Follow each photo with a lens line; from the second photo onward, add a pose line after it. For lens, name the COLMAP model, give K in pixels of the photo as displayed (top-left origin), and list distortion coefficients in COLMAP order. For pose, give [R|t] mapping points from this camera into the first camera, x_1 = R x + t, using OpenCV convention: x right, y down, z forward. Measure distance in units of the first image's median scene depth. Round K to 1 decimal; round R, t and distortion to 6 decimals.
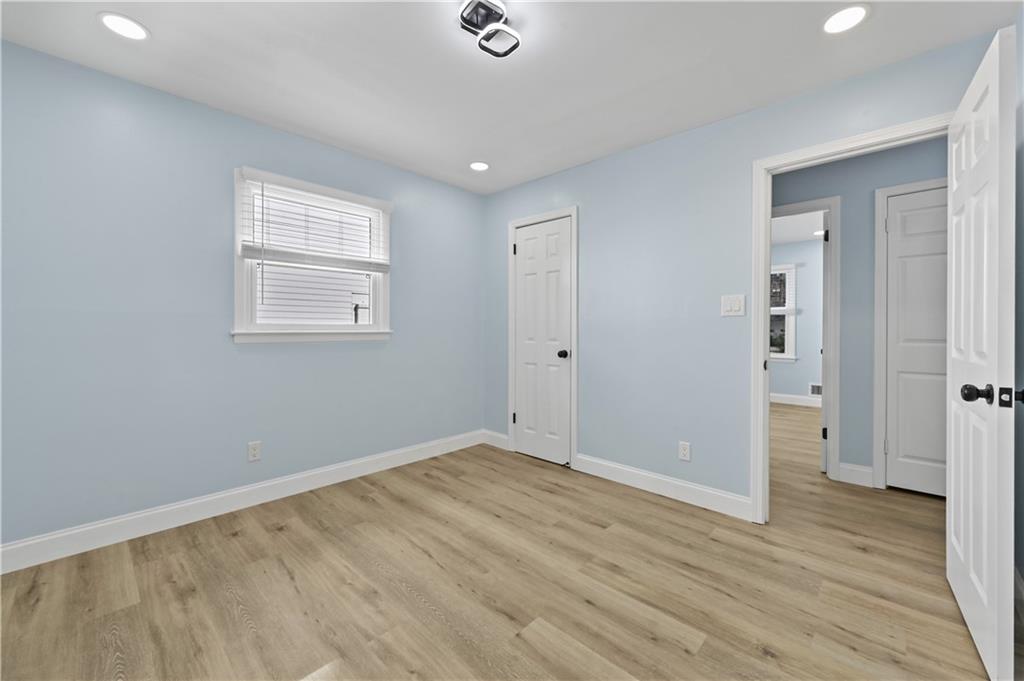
lens RADIAL K [[403.2, 0, 511.7], [0, 403.2, 339.0], [0, 0, 1]] dist [0.000426, -0.000512]
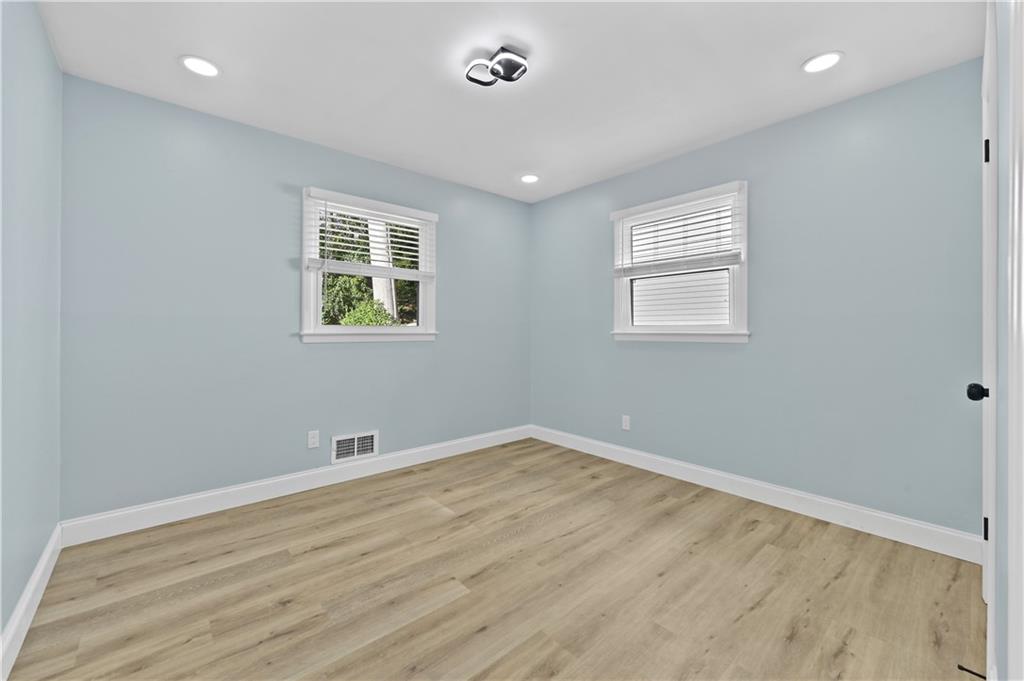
lens RADIAL K [[403.2, 0, 510.1], [0, 403.2, 331.6], [0, 0, 1]] dist [0.000426, -0.000512]
pose [[-0.079053, 0.000521, -0.996870, 0.644018], [-0.027443, 0.999620, 0.002698, -0.010901], [0.996493, 0.027571, -0.079009, 0.659255]]
